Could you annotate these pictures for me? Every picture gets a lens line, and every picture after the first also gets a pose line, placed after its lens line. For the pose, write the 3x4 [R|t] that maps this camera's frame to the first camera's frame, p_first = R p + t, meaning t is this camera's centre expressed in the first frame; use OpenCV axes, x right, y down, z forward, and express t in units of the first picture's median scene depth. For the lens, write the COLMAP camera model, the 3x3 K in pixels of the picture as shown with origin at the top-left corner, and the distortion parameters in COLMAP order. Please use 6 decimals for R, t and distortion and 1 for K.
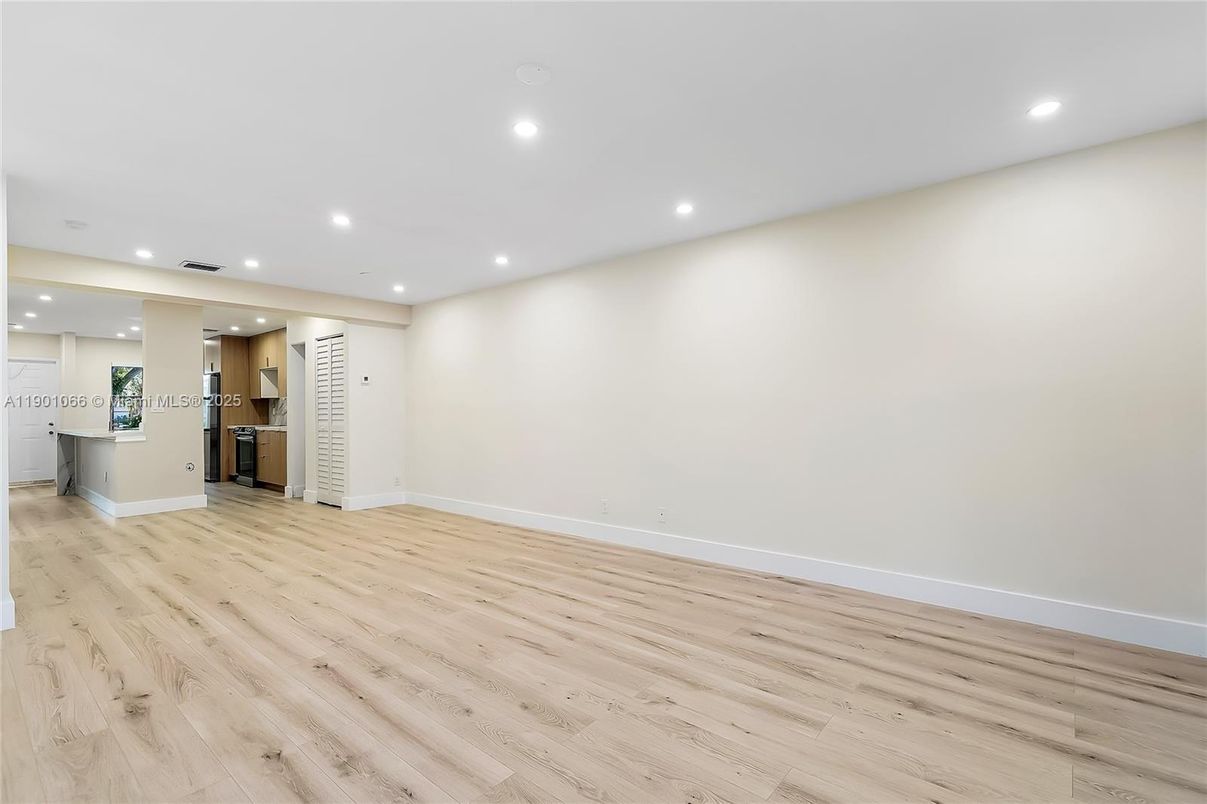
lens RADIAL K [[552.9, 0, 602.1], [0, 552.9, 398.7], [0, 0, 1]] dist [0.000643, 0.001111]
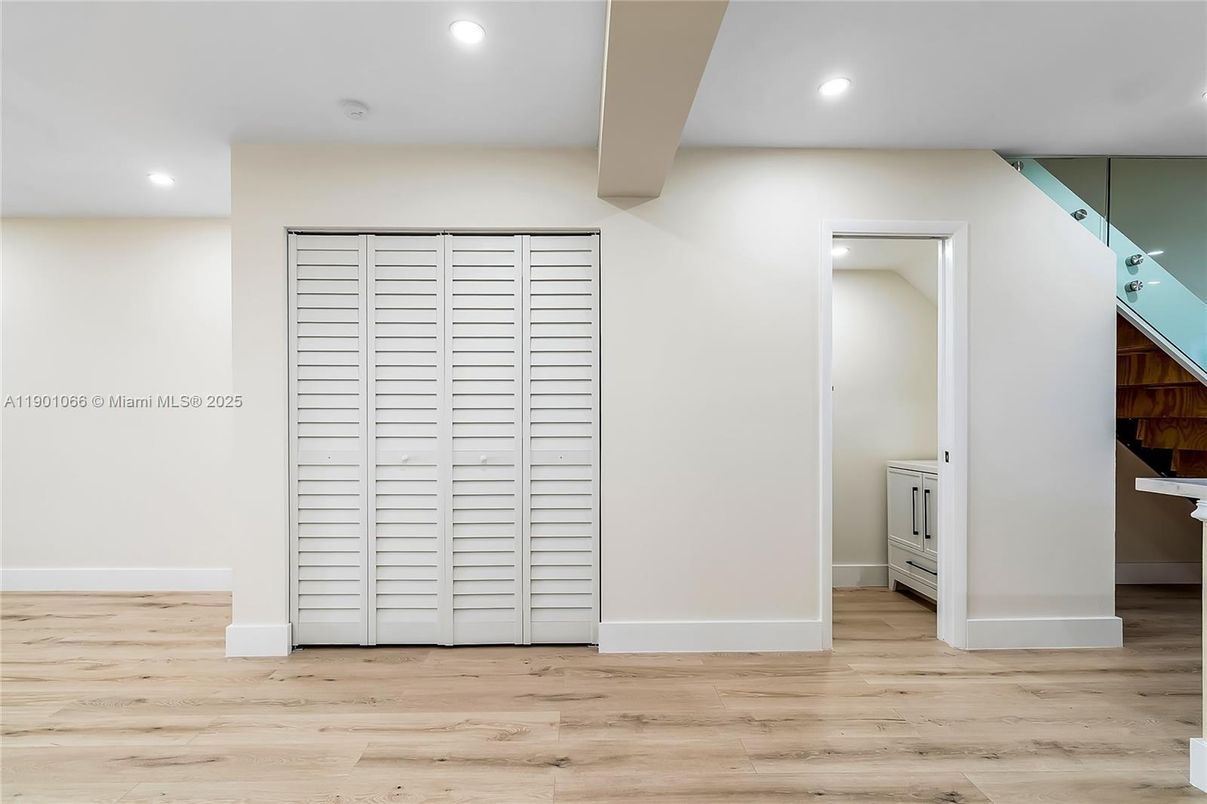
lens RADIAL K [[551.4, 0, 585.6], [0, 551.4, 418.7], [0, 0, 1]] dist [-0.000895, -0.000352]
pose [[-0.758802, 0.015904, -0.651128, -0.765301], [0.019502, 0.999808, 0.001694, 0.034193], [0.651030, -0.011413, -0.758966, 1.693122]]
